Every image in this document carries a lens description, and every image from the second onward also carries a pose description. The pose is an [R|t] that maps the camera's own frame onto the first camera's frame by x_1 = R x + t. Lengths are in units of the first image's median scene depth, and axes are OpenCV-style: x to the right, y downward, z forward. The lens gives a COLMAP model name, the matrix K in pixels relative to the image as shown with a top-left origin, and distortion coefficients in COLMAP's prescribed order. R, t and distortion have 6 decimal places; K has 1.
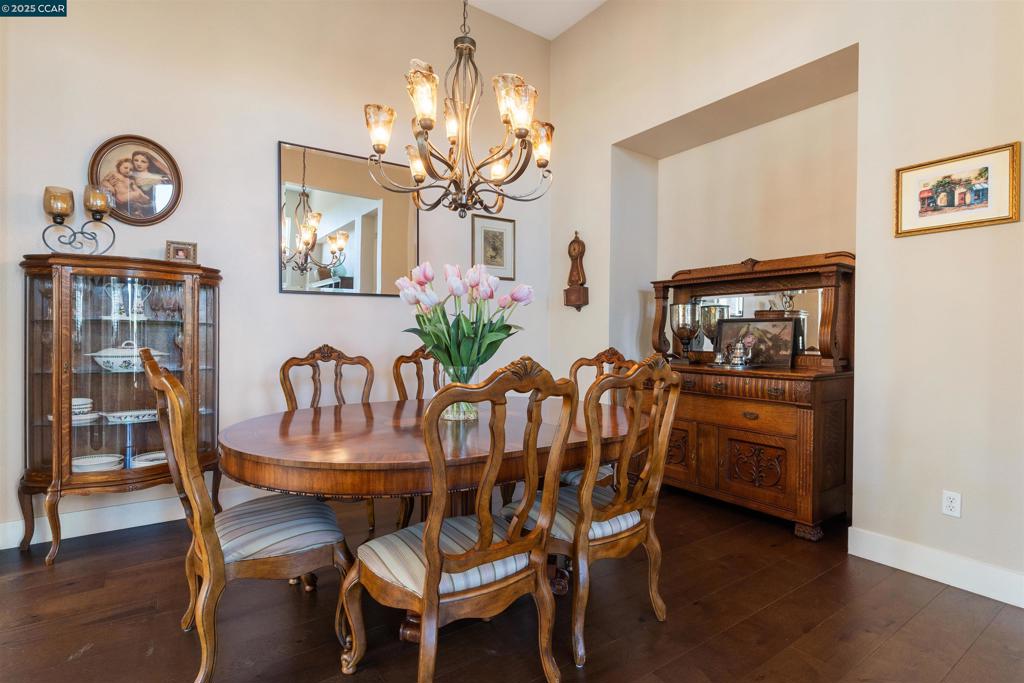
lens RADIAL K [[508.9, 0, 509.1], [0, 508.9, 341.1], [0, 0, 1]] dist [0.000717, 0.000857]
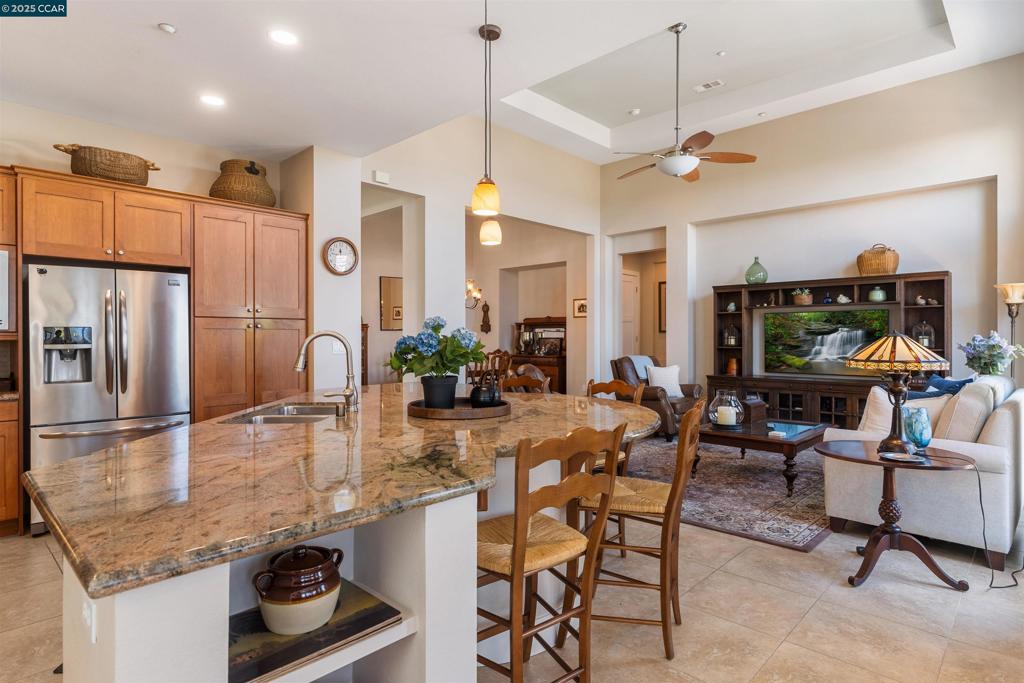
lens RADIAL K [[552.2, 0, 515.3], [0, 552.2, 337.6], [0, 0, 1]] dist [0.003908, 0.002016]
pose [[0.980100, -0.009158, 0.198293, -0.310820], [0.010089, 0.999942, -0.003687, -0.037009], [-0.198248, 0.005614, 0.980136, -1.984699]]
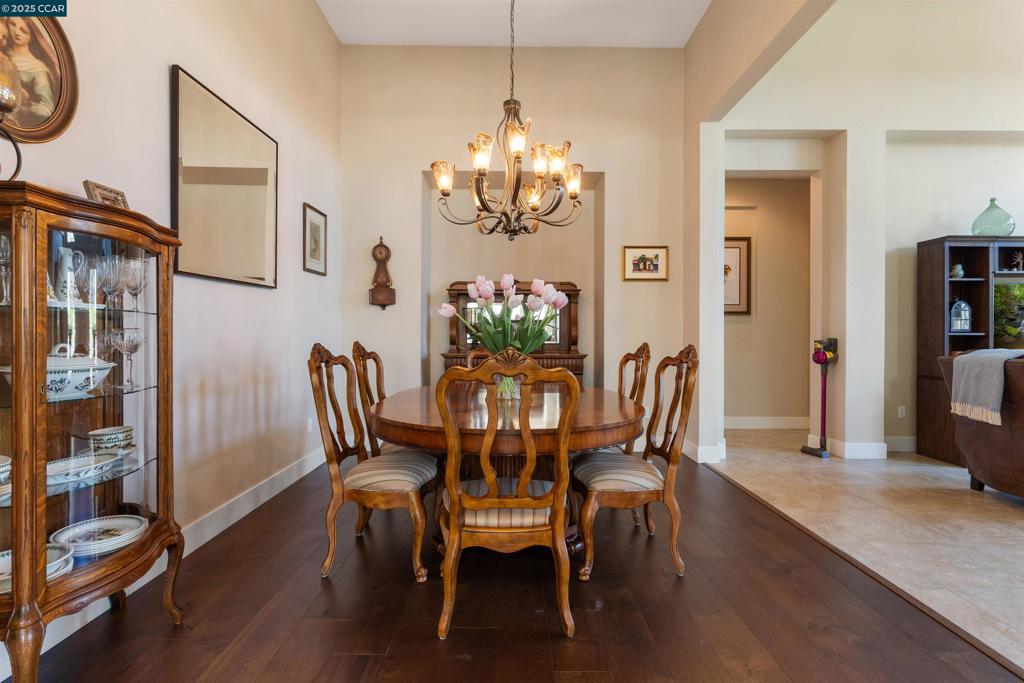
lens RADIAL K [[497.7, 0, 516.4], [0, 497.7, 333.7], [0, 0, 1]] dist [0.001956, 0.000758]
pose [[0.565400, -0.004912, 0.824802, -0.725659], [0.007322, 0.999973, 0.000936, -0.007452], [-0.824784, 0.005509, 0.565420, 0.191196]]
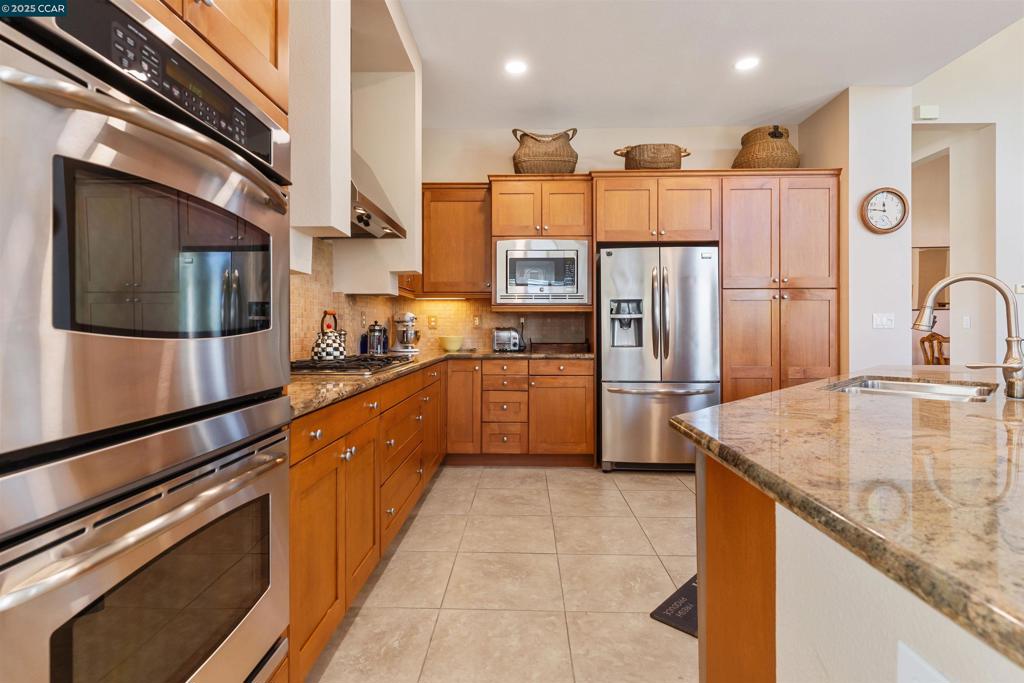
lens RADIAL K [[497.7, 0, 508.9], [0, 497.7, 326.9], [0, 0, 1]] dist [0.001956, 0.000758]
pose [[0.800440, -0.008391, -0.599355, -0.471749], [0.002250, 0.999937, -0.010994, 0.001574], [0.599409, 0.007451, 0.800408, -1.837033]]
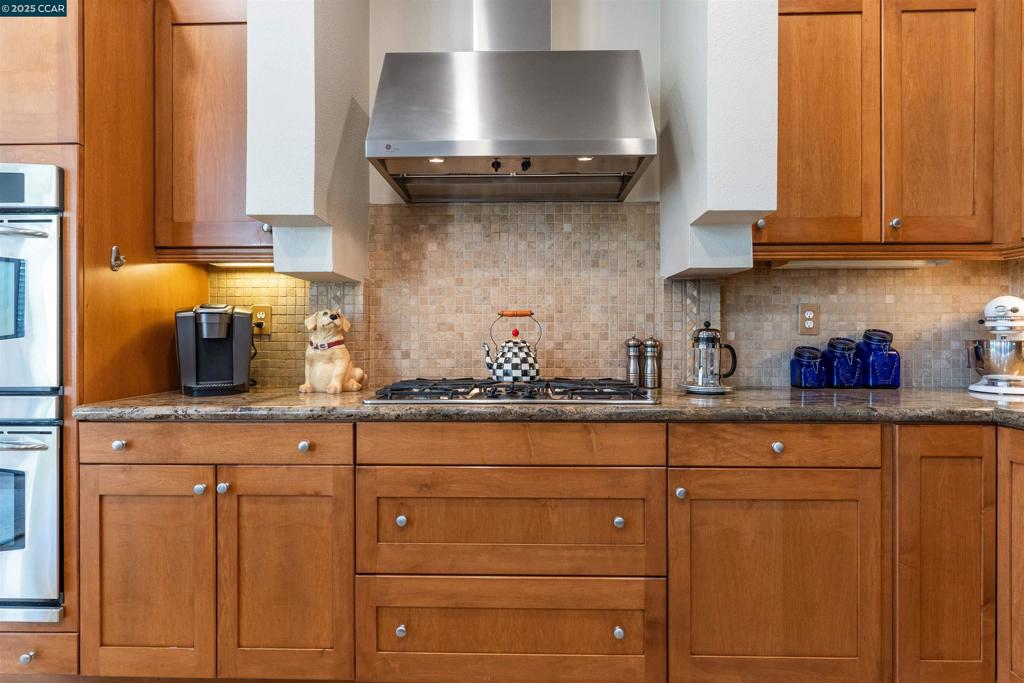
lens RADIAL K [[508.9, 0, 515.1], [0, 508.9, 339.7], [0, 0, 1]] dist [0.000717, 0.000857]
pose [[-0.605676, -0.002803, -0.795706, -0.708057], [-0.007784, 0.999967, 0.002402, -0.002107], [0.795673, 0.007649, -0.605678, -1.090792]]
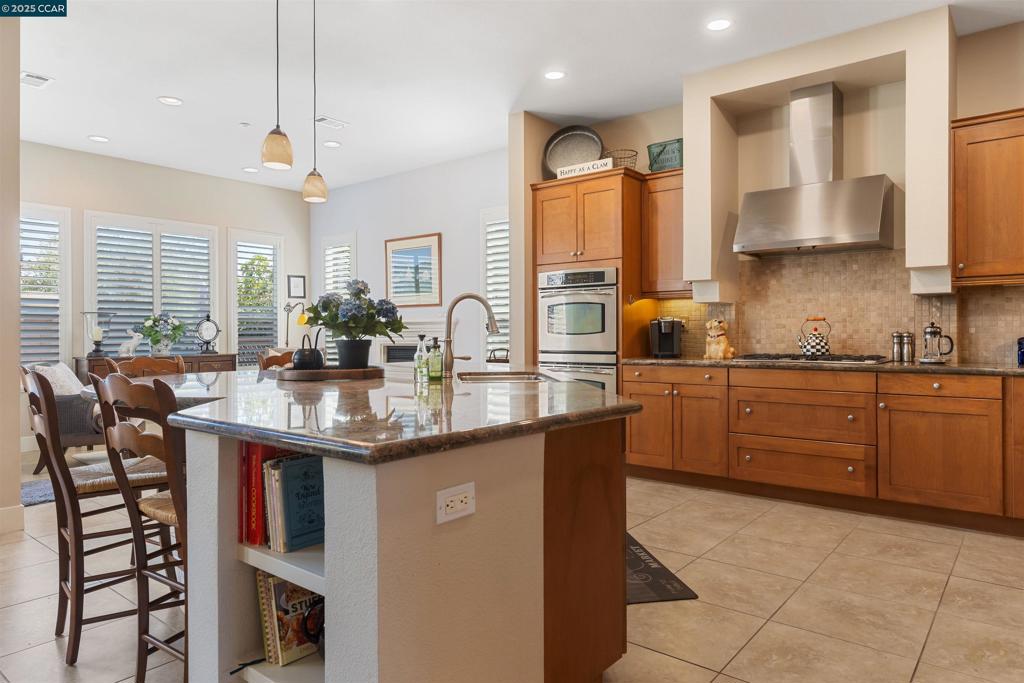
lens RADIAL K [[653.0, 0, 512.3], [0, 653.0, 334.4], [0, 0, 1]] dist [0.003679, 0.003107]
pose [[-0.965115, -0.001887, -0.261820, -0.234490], [-0.003640, 0.999974, 0.006209, -0.003734], [0.261801, 0.006946, -0.965097, -0.350698]]
